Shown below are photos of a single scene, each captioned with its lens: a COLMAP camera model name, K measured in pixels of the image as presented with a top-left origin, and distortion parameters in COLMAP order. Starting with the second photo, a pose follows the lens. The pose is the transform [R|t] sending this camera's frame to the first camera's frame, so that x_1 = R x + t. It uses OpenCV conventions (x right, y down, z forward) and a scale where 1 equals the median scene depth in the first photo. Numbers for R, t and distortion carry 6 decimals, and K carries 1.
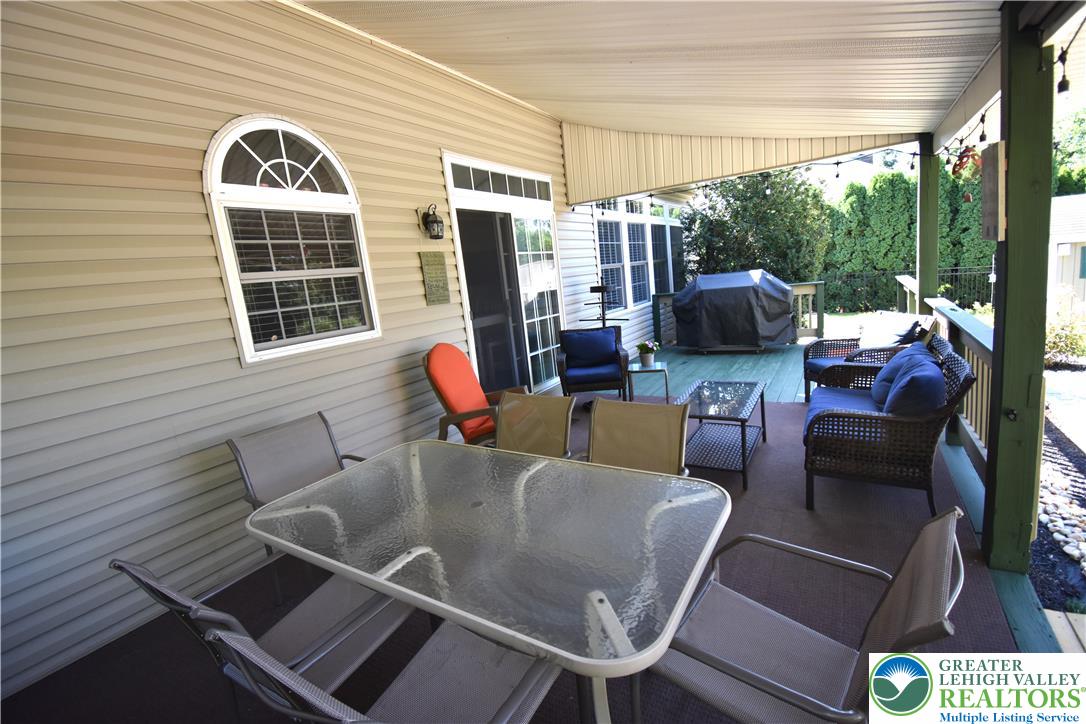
lens RADIAL K [[482.9, 0, 540.2], [0, 482.9, 356.6], [0, 0, 1]] dist [0.001826, -0.011163]
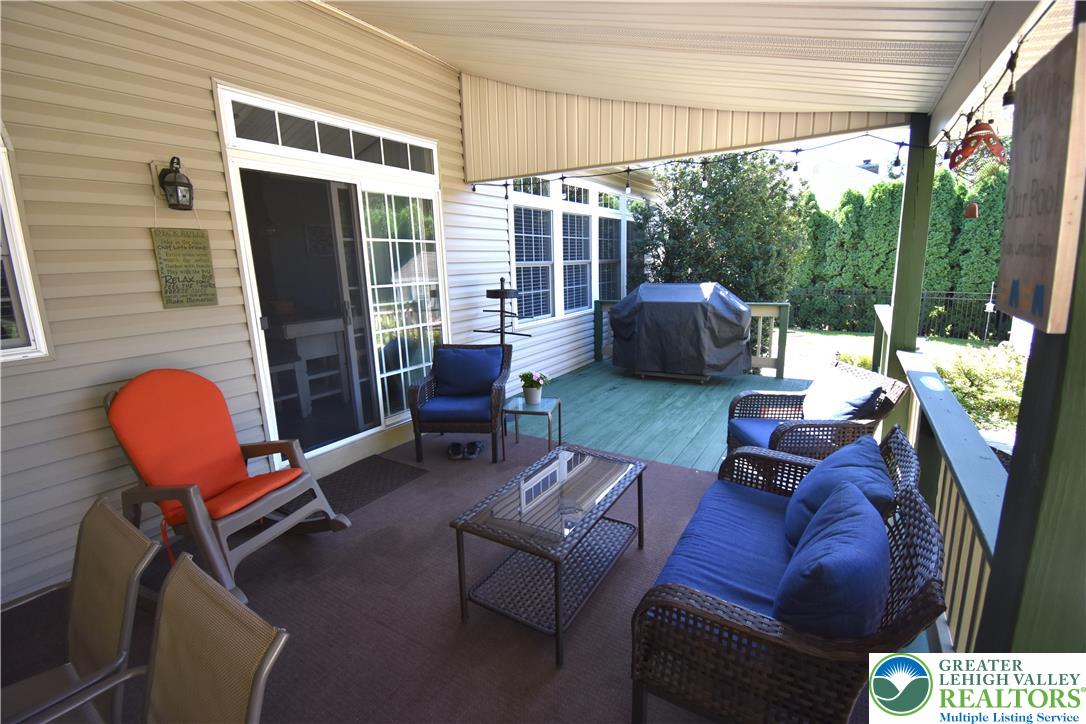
lens RADIAL K [[482.9, 0, 543.9], [0, 482.9, 355.4], [0, 0, 1]] dist [0.001826, -0.011163]
pose [[0.996863, 0.076990, 0.018334, 0.192995], [-0.077442, 0.996673, 0.025397, -0.066547], [-0.016318, -0.026737, 0.999509, 0.215348]]
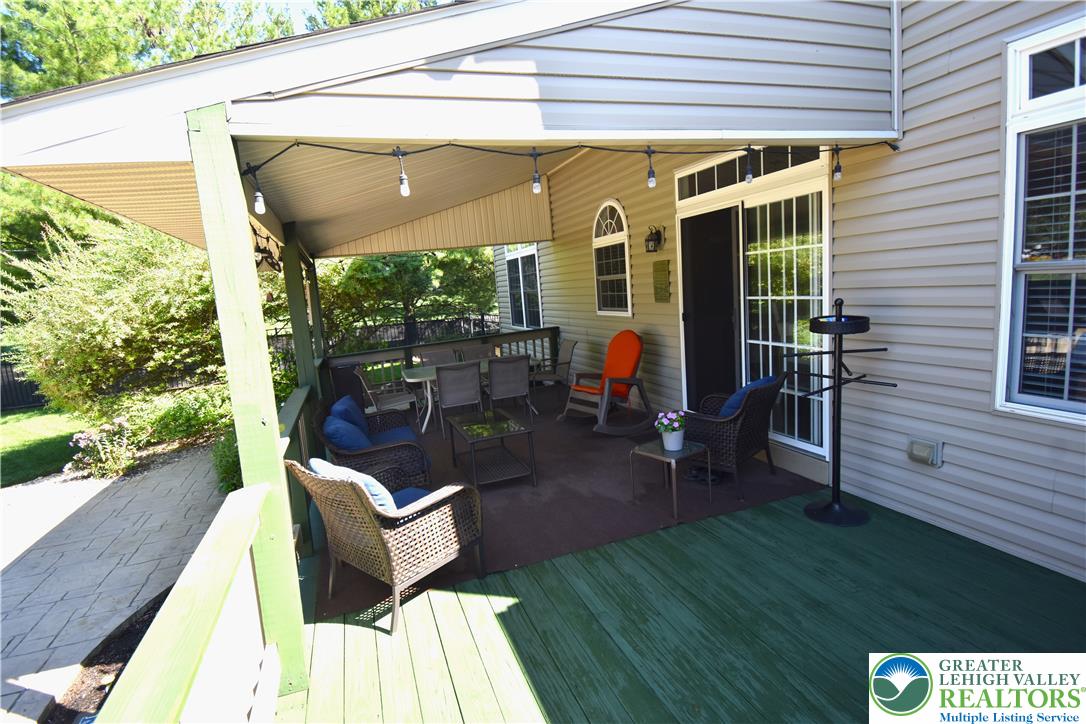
lens RADIAL K [[540.5, 0, 546.8], [0, 540.5, 361.5], [0, 0, 1]] dist [-0.006626, -0.001053]
pose [[-0.606287, 0.251686, -0.754368, 0.738662], [0.001454, 0.948946, 0.315437, -0.280527], [0.795245, 0.190148, -0.575699, 1.104289]]
